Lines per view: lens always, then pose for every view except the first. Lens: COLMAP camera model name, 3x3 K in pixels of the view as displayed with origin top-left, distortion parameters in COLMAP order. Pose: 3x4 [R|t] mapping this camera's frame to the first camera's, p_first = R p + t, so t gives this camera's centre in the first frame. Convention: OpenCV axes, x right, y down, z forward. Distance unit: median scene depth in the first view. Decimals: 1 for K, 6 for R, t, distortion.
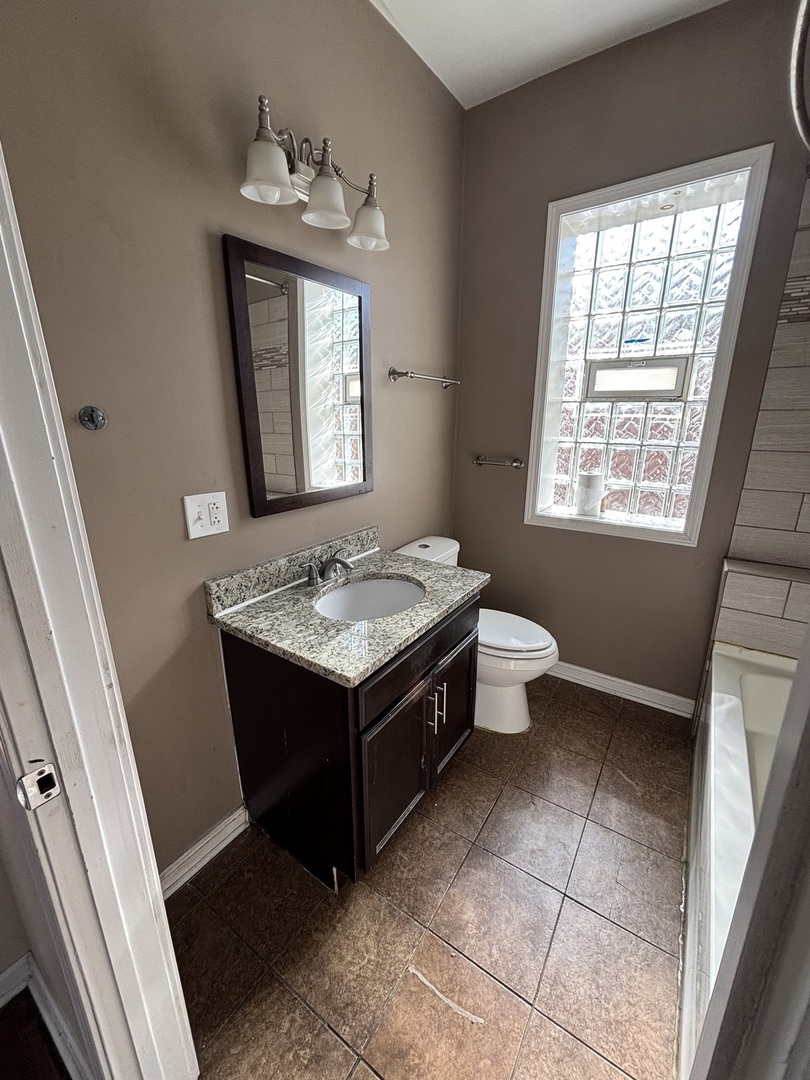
lens RADIAL K [[437.2, 0, 408.8], [0, 437.2, 539.4], [0, 0, 1]] dist [0.003551, -0.000168]
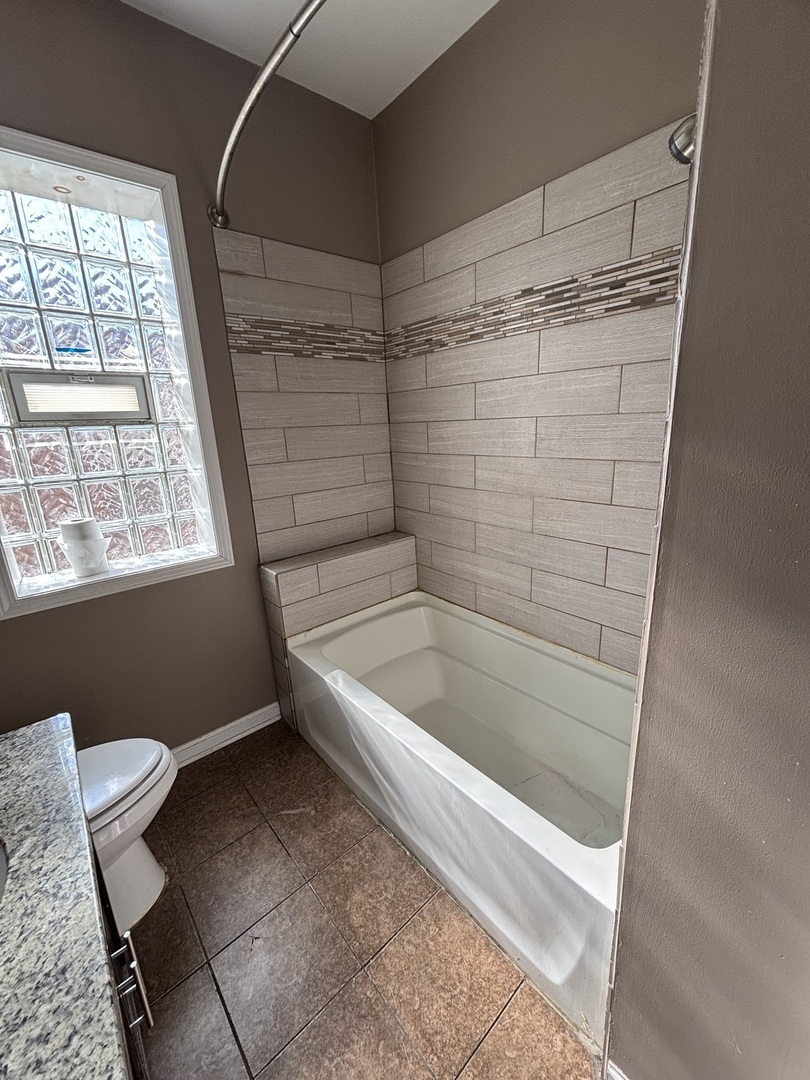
lens RADIAL K [[437.2, 0, 404.3], [0, 437.2, 537.8], [0, 0, 1]] dist [0.003551, -0.000168]
pose [[0.263992, -0.254590, 0.930318, -0.152981], [0.316743, 0.933926, 0.165697, -0.079614], [-0.911034, 0.250930, 0.327188, 0.287952]]
